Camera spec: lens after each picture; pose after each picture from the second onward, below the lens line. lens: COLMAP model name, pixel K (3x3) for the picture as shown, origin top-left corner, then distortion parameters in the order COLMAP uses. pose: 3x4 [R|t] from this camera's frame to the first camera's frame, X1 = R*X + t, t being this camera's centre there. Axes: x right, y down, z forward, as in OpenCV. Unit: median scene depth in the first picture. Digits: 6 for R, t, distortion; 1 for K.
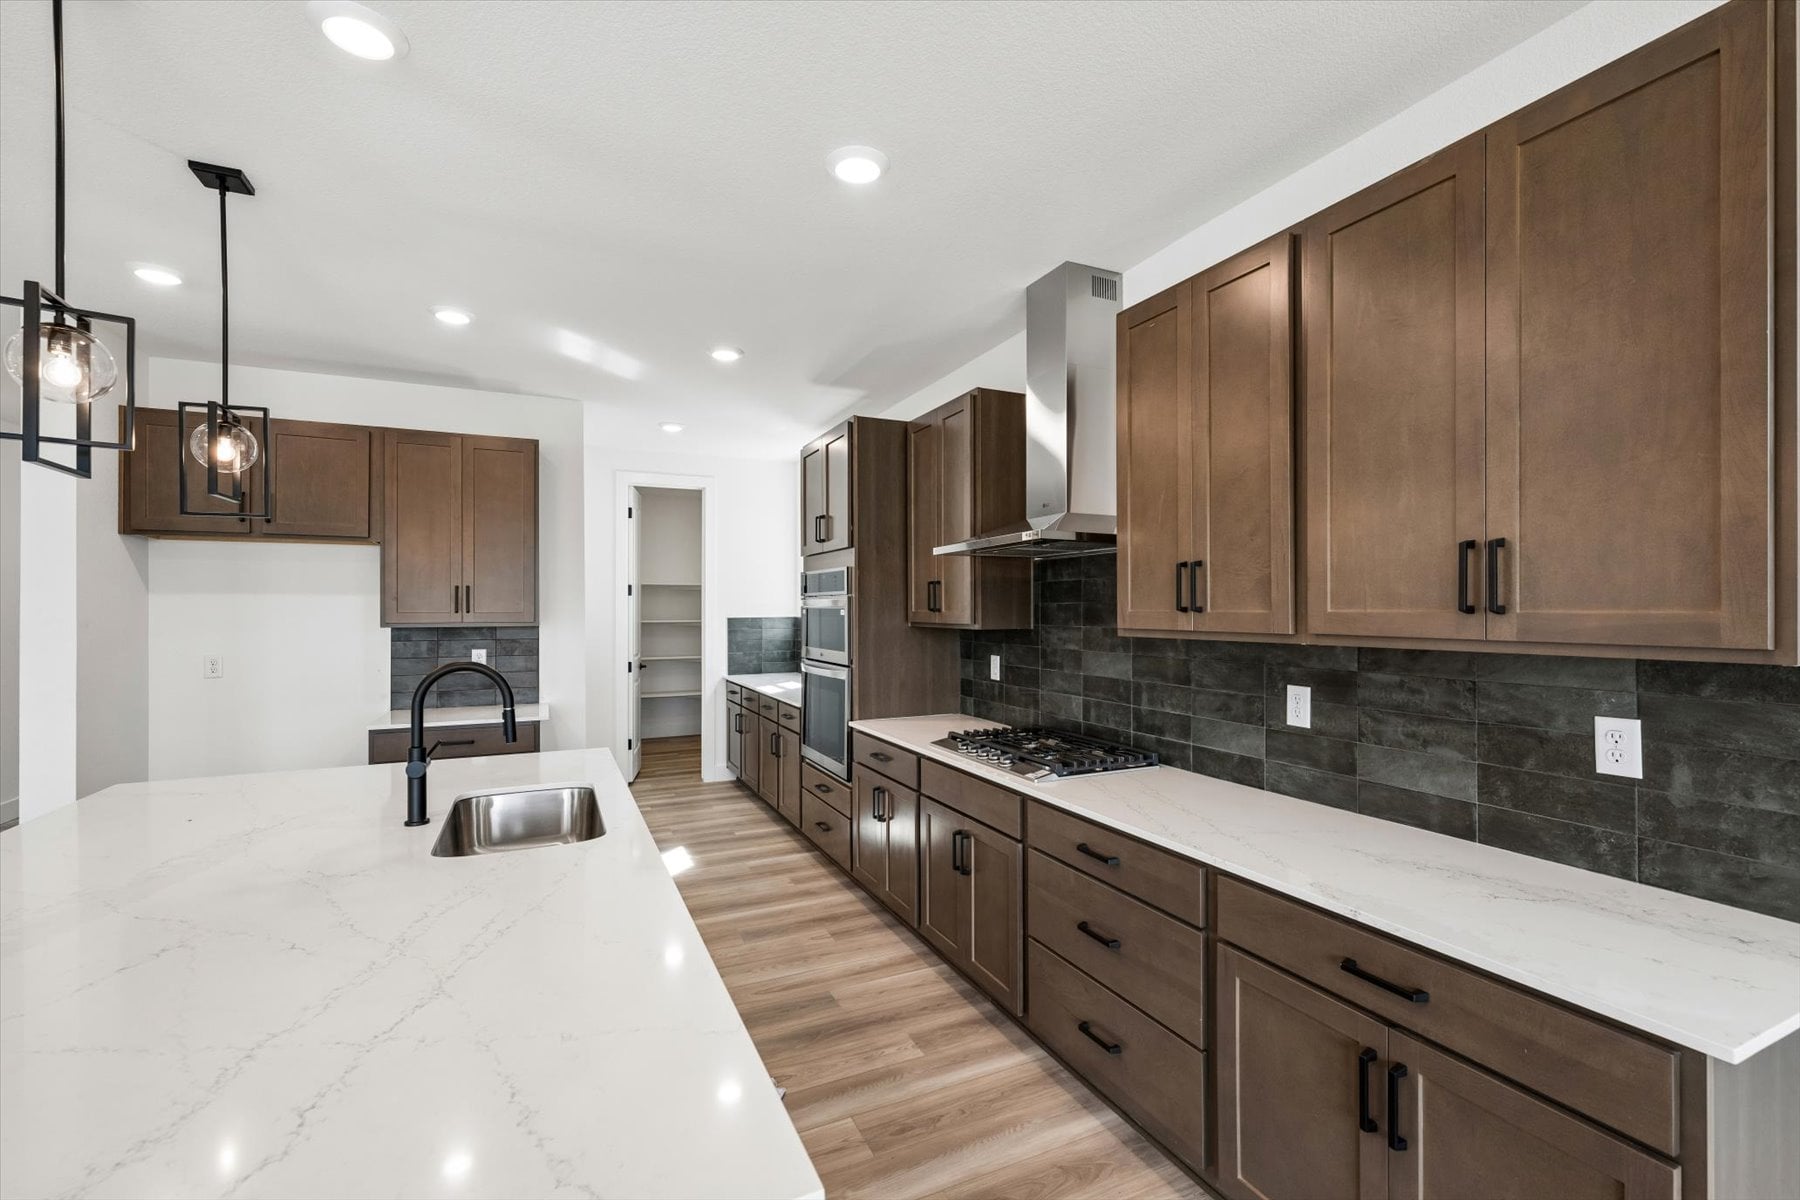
lens RADIAL K [[768.7, 0, 910.2], [0, 768.7, 607.7], [0, 0, 1]] dist [0.001457, 0.000058]
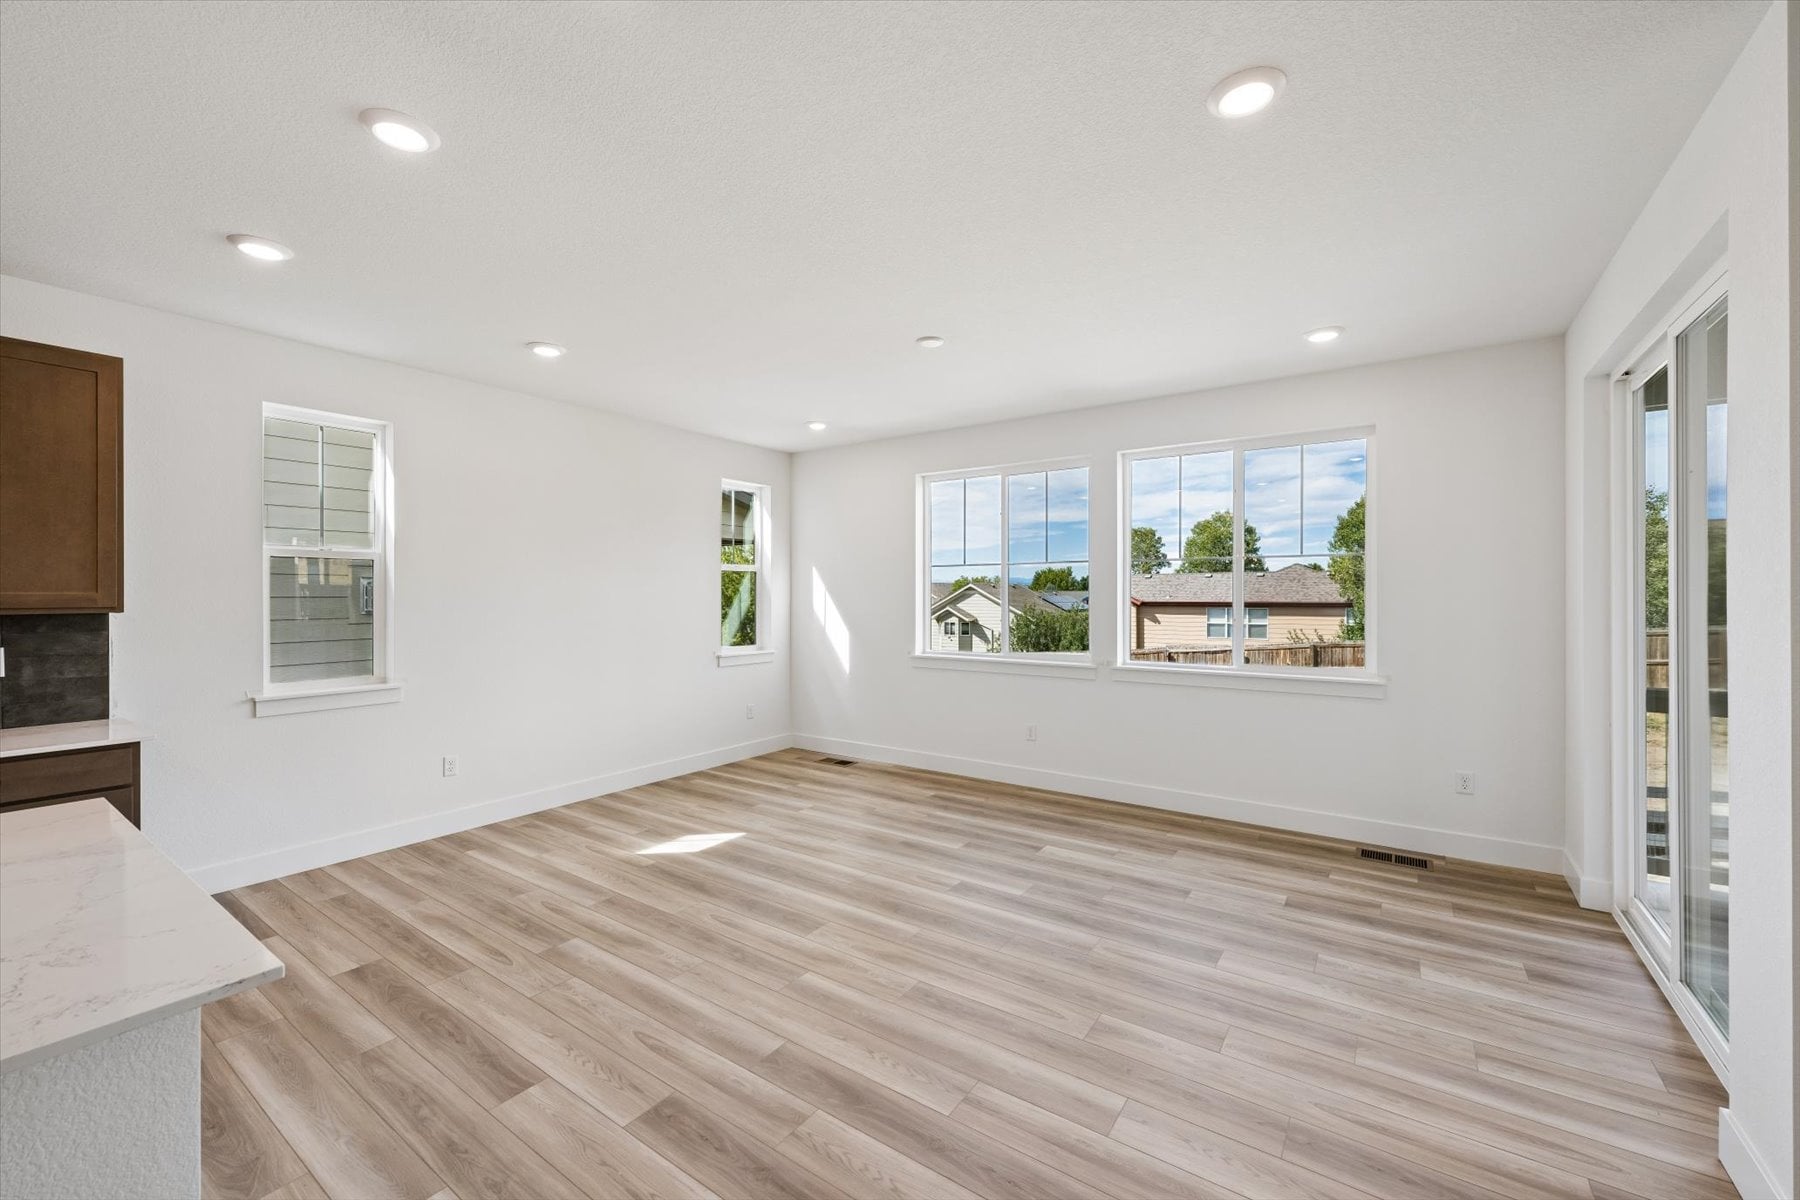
lens RADIAL K [[720.6, 0, 887.5], [0, 720.6, 596.4], [0, 0, 1]] dist [0.005509, -0.000554]
pose [[-0.482929, 0.000196, 0.875659, -1.075039], [0.003509, 0.999992, 0.001711, 0.010255], [-0.875652, 0.003899, -0.482927, -0.061541]]
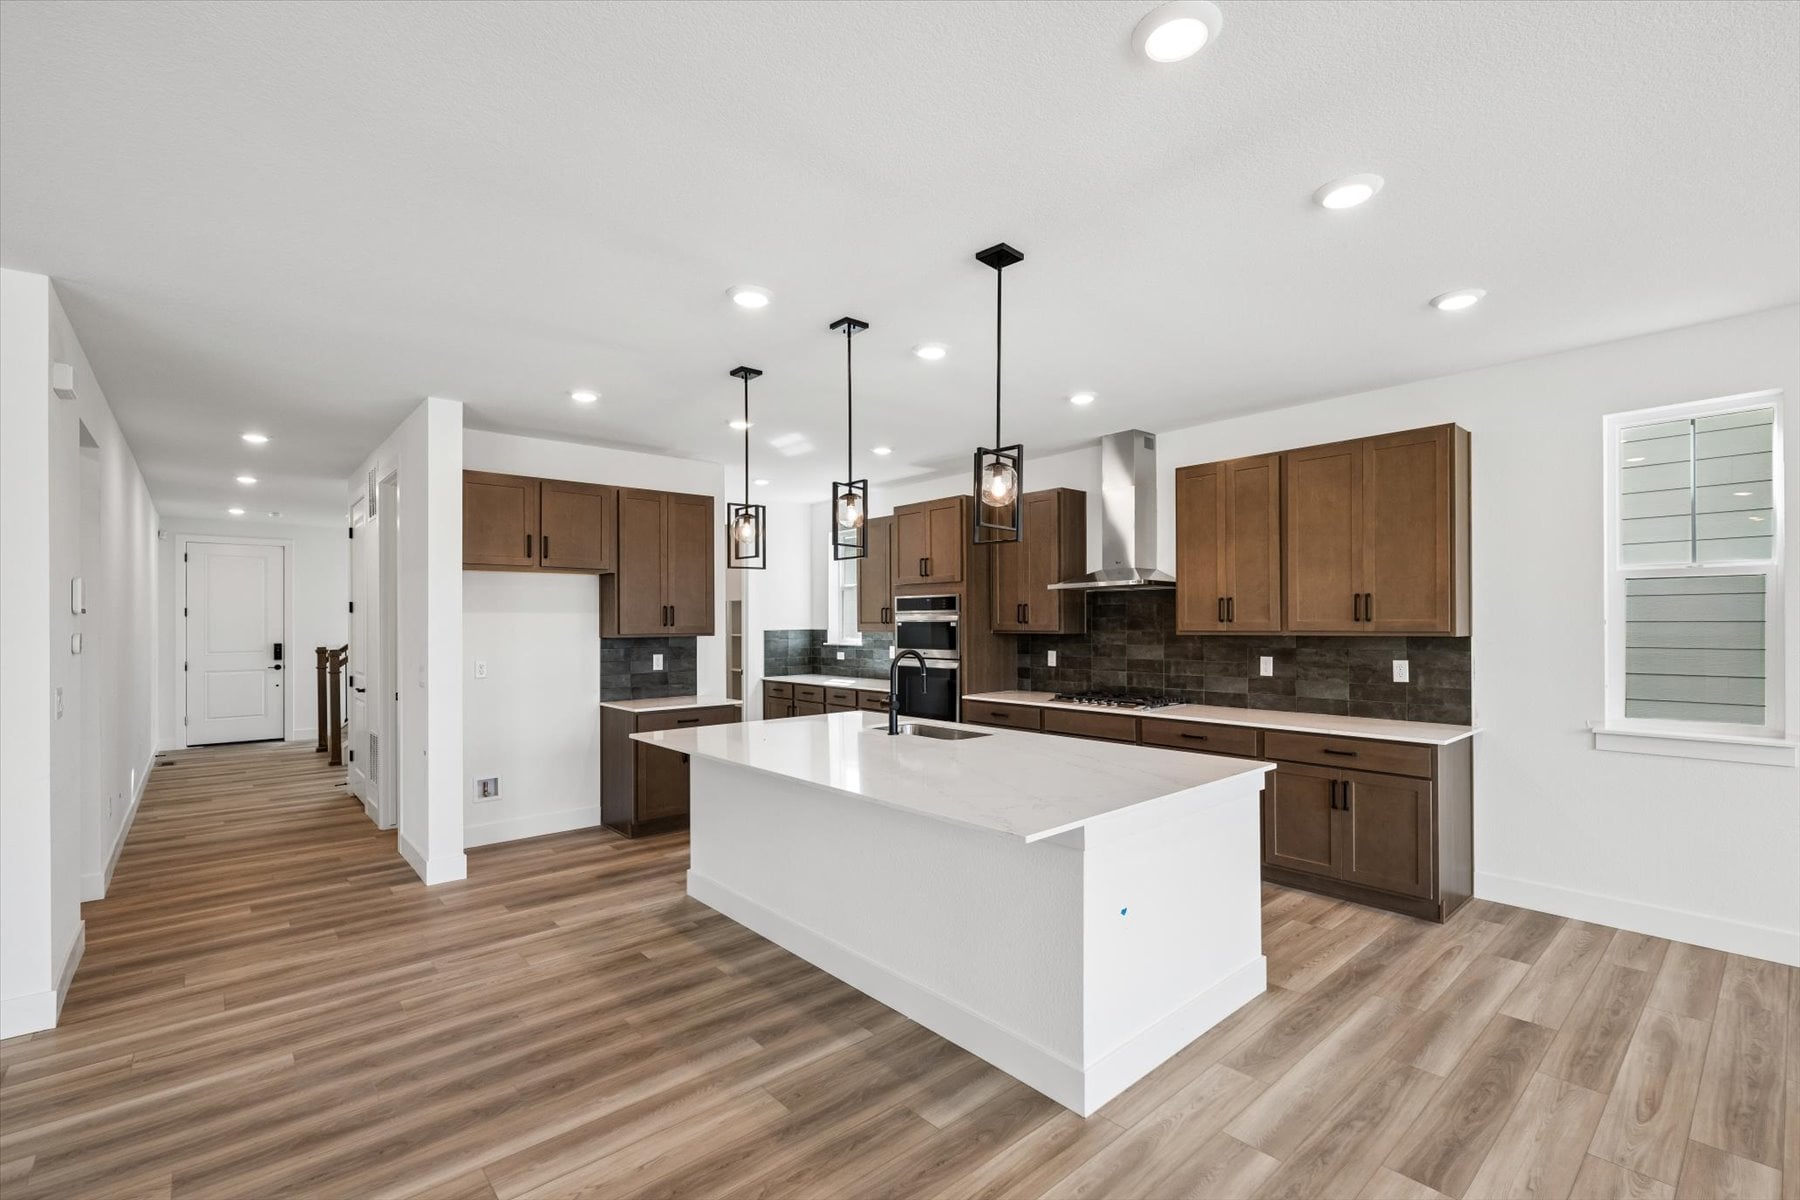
lens RADIAL K [[789.9, 0, 920.8], [0, 789.9, 621.7], [0, 0, 1]] dist [0.002475, -0.000989]
pose [[0.959086, -0.003868, 0.283088, -0.872410], [0.004229, 0.999991, -0.000663, 0.002835], [-0.283083, 0.001833, 0.959094, -0.695702]]
